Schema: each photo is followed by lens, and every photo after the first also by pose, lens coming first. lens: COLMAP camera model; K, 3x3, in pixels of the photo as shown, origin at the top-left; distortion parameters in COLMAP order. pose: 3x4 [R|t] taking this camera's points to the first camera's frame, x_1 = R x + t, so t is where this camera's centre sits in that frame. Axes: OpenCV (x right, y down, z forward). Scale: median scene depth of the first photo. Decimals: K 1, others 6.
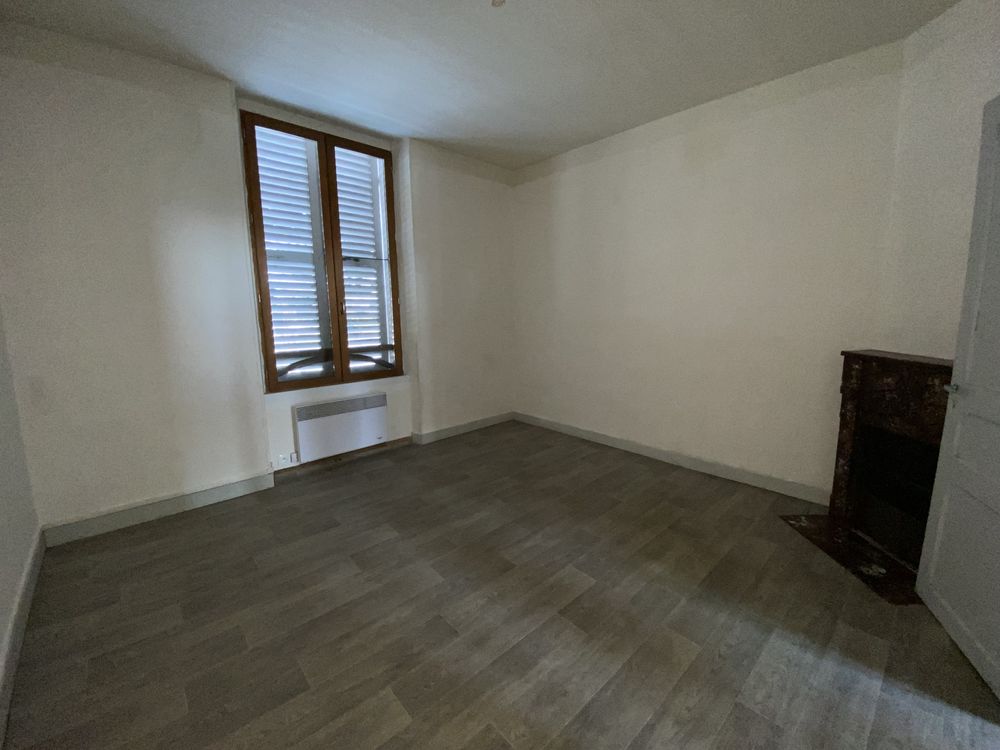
lens RADIAL K [[402.1, 0, 500.4], [0, 402.1, 366.5], [0, 0, 1]] dist [-0.013340, -0.007535]
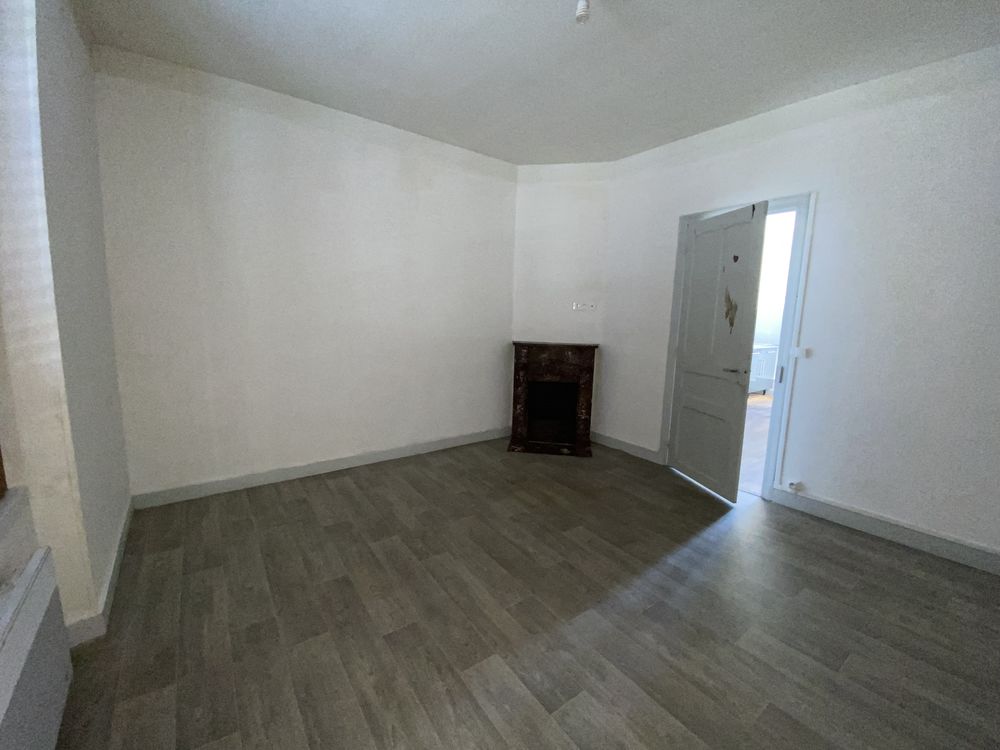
lens RADIAL K [[402.1, 0, 473.4], [0, 402.1, 377.6], [0, 0, 1]] dist [-0.013340, -0.007535]
pose [[0.165184, -0.157056, 0.973677, -0.606752], [0.124396, 0.982673, 0.137403, -0.104758], [-0.978386, 0.098425, 0.181859, 0.616213]]
